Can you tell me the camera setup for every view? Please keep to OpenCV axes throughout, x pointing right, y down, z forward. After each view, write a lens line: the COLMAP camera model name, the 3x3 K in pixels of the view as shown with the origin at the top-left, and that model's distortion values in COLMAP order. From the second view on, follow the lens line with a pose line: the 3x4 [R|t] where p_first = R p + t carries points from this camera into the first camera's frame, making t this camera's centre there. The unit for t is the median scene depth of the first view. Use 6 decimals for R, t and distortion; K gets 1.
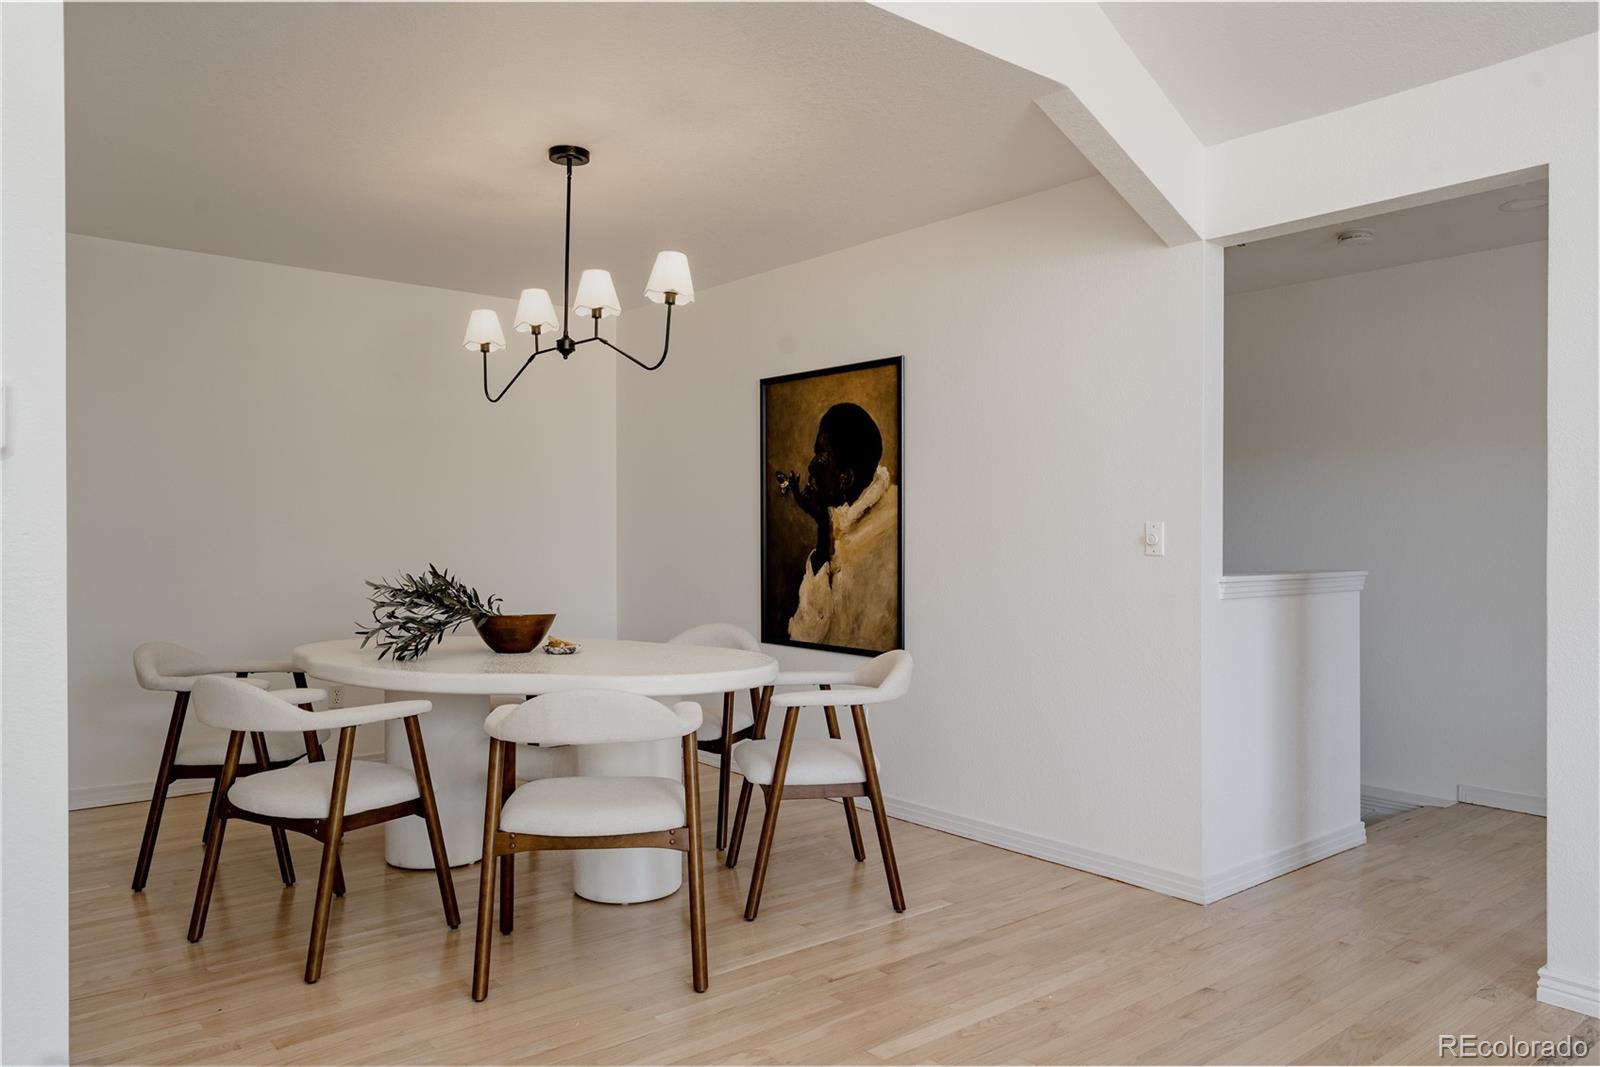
lens RADIAL K [[1107.0, 0, 795.7], [0, 1107.0, 536.4], [0, 0, 1]] dist [-0.008849, 0.004352]
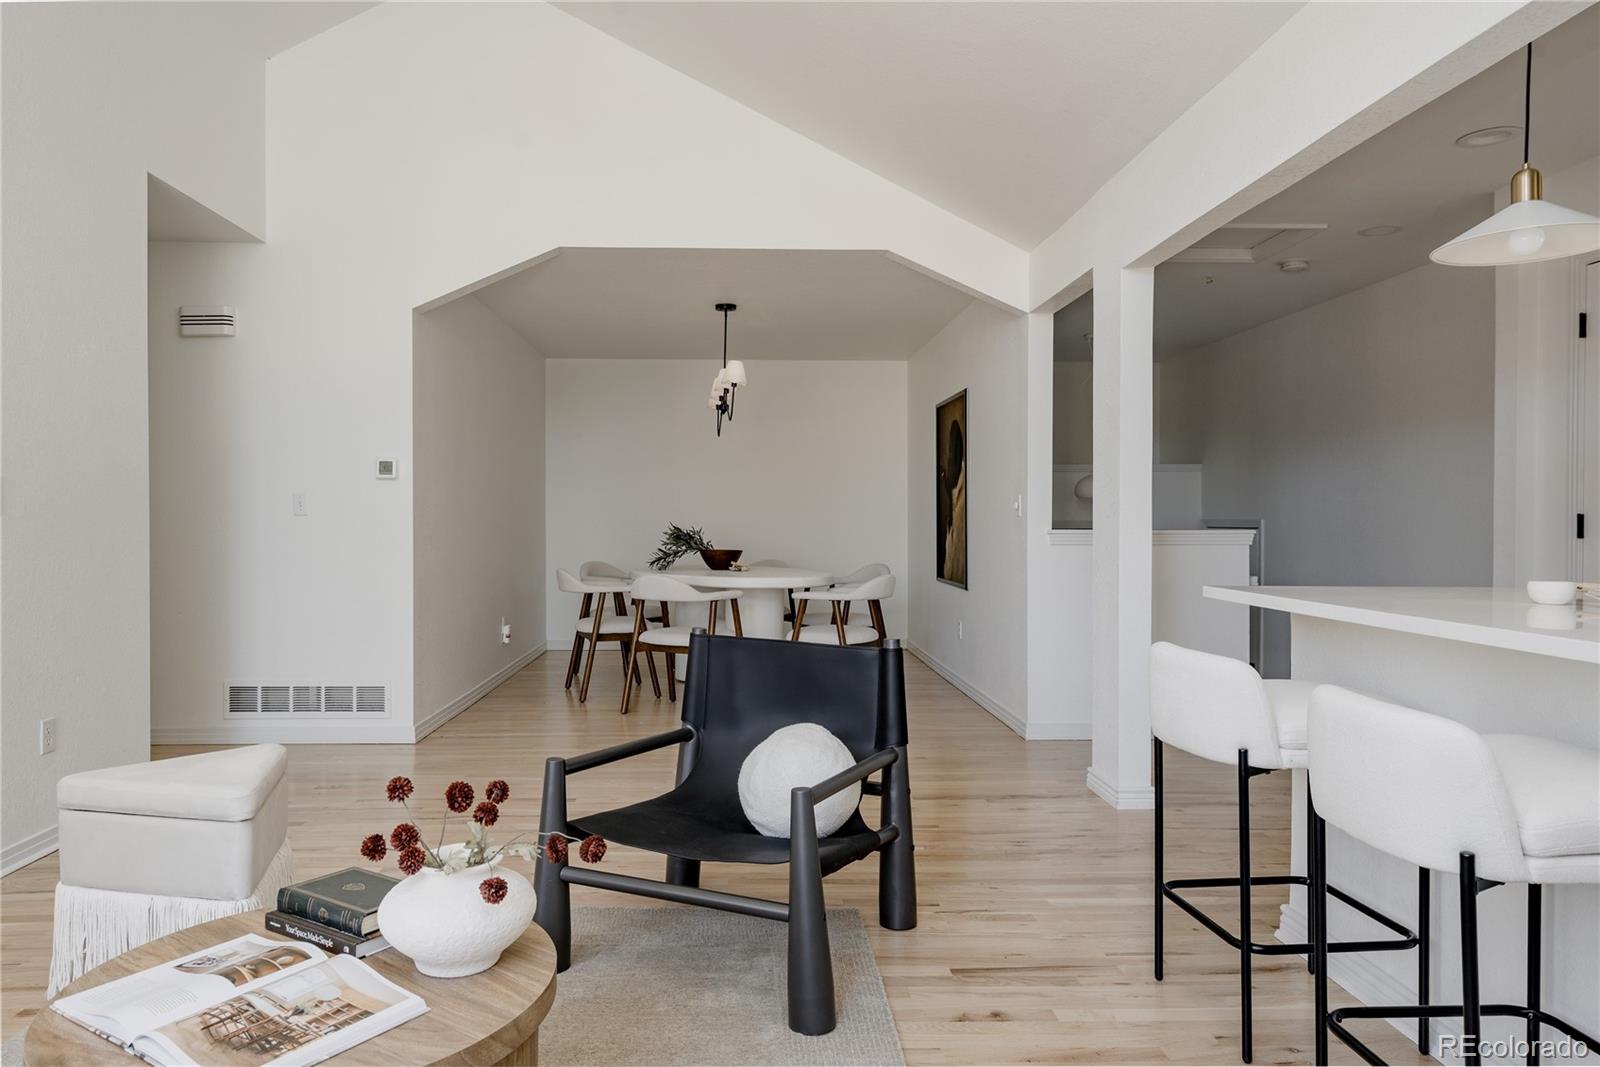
lens RADIAL K [[1052.2, 0, 804.3], [0, 1052.2, 536.2], [0, 0, 1]] dist [0.000971, 0.005897]
pose [[0.817456, 0.006928, -0.575949, 0.952907], [-0.000657, 0.999938, 0.011095, 0.030144], [0.575990, -0.008691, 0.817410, -0.408443]]
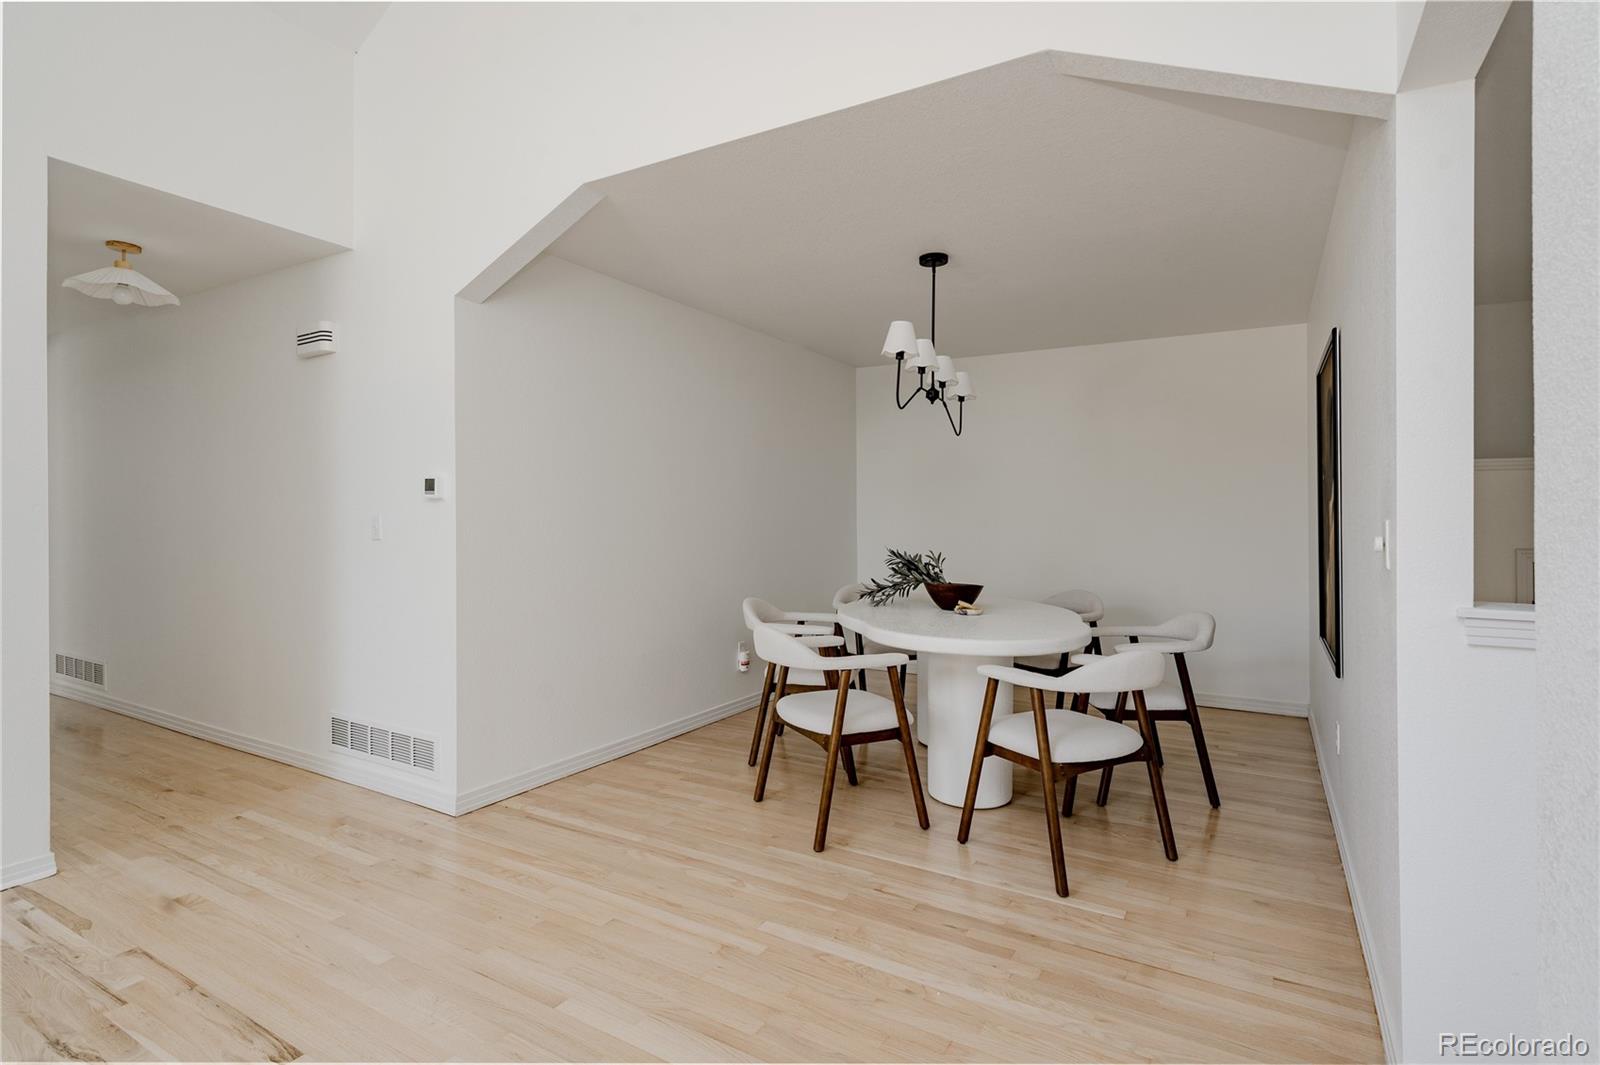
lens RADIAL K [[775.2, 0, 801.9], [0, 775.2, 519.4], [0, 0, 1]] dist [-0.004321, 0.000322]
pose [[0.354836, 0.001278, -0.934928, 0.662444], [-0.009008, 0.999957, -0.002052, -0.009454], [0.934885, 0.009150, 0.354833, 0.494354]]
